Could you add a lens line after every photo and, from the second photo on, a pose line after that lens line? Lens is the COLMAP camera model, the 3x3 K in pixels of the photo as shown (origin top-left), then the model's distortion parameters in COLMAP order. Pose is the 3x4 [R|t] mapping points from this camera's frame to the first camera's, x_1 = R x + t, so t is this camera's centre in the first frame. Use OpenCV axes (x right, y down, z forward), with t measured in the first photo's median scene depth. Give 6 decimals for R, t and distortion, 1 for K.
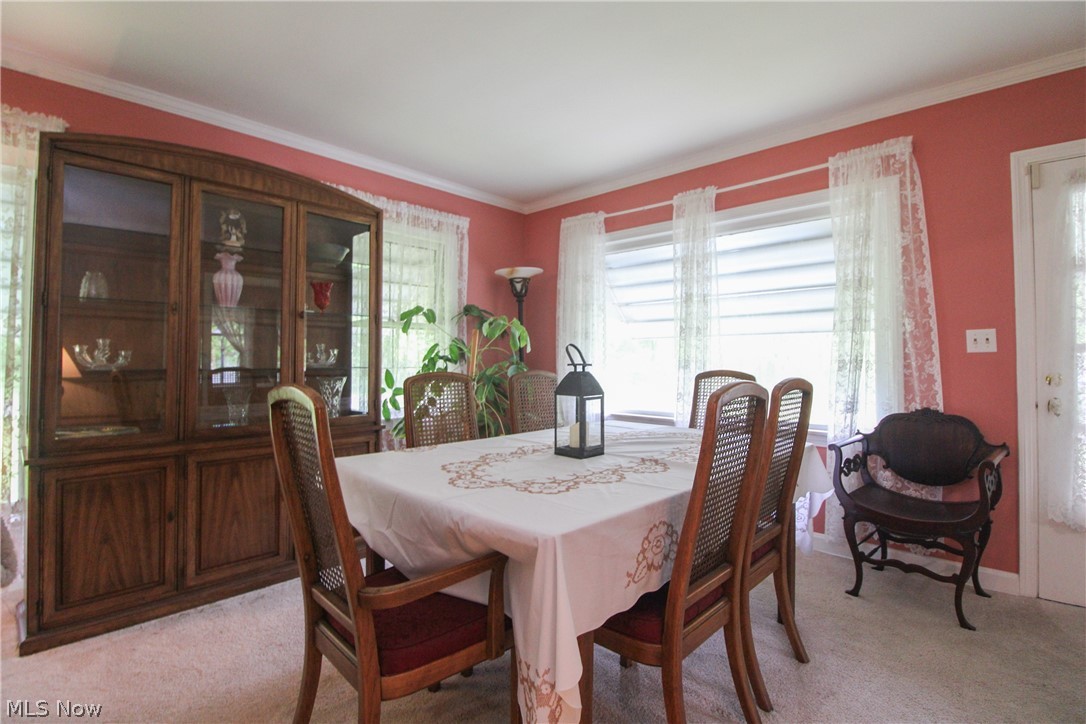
lens RADIAL K [[520.9, 0, 546.7], [0, 520.9, 345.0], [0, 0, 1]] dist [-0.002970, -0.009783]
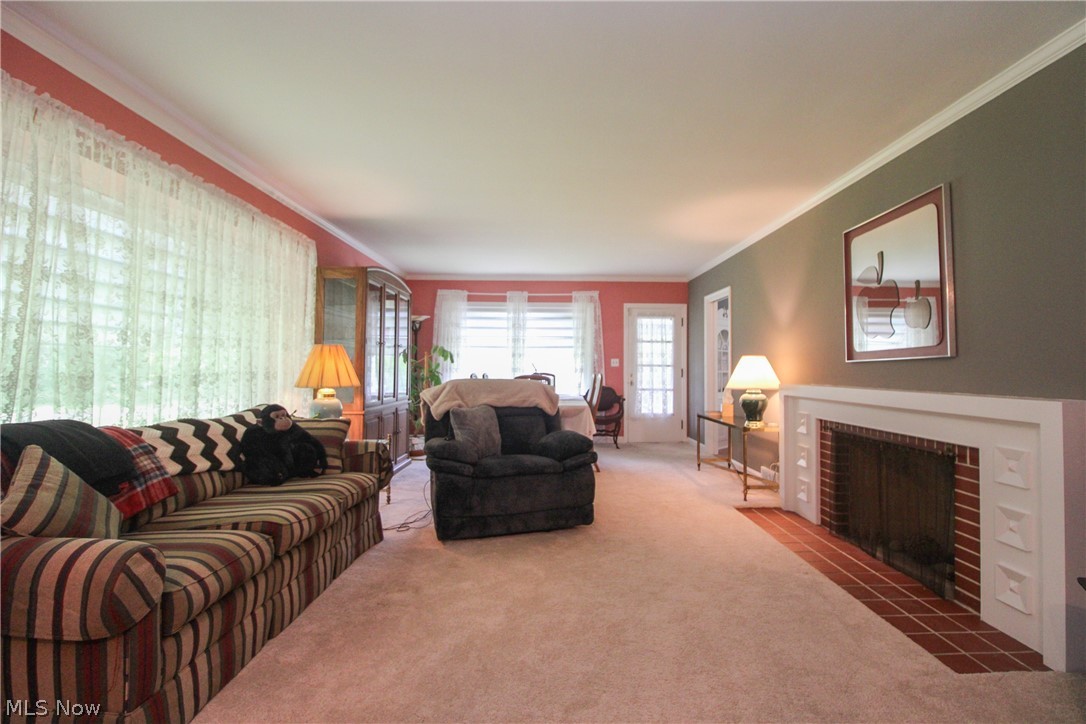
lens RADIAL K [[520.9, 0, 546.7], [0, 520.9, 345.0], [0, 0, 1]] dist [-0.002970, -0.009783]
pose [[0.722562, 0.029836, 0.690662, -1.506335], [-0.026845, 0.999526, -0.015094, -0.052163], [-0.690785, -0.007634, 0.723020, -0.903220]]
